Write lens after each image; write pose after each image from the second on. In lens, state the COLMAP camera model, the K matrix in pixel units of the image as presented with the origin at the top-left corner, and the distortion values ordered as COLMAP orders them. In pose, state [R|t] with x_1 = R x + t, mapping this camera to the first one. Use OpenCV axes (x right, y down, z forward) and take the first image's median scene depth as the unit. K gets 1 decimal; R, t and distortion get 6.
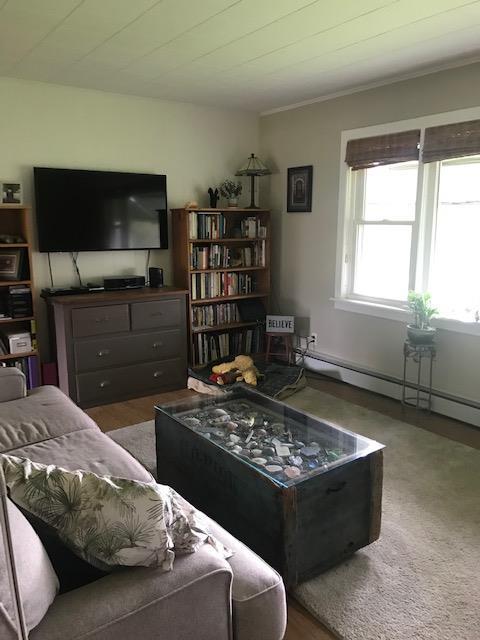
lens RADIAL K [[525.1, 0, 240.0], [0, 525.1, 320.0], [0, 0, 1]] dist [-0.006256, -0.004413]
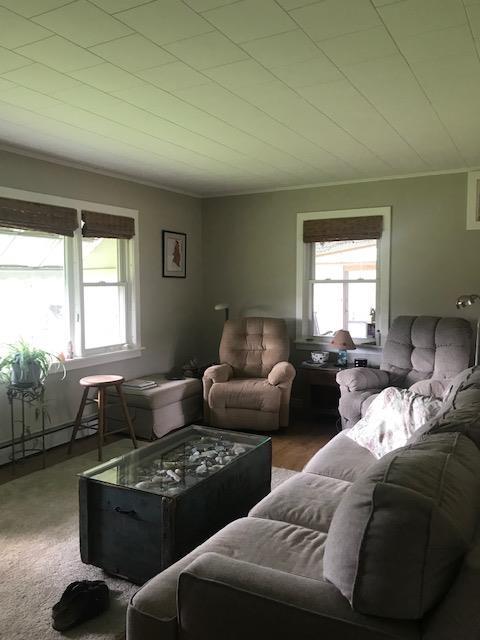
lens RADIAL K [[525.1, 0, 240.0], [0, 525.1, 320.0], [0, 0, 1]] dist [-0.006256, -0.004413]
pose [[-0.423898, -0.046984, 0.904490, -1.021963], [0.189024, 0.972073, 0.139082, -0.217212], [-0.885765, 0.229927, -0.403179, 1.278782]]
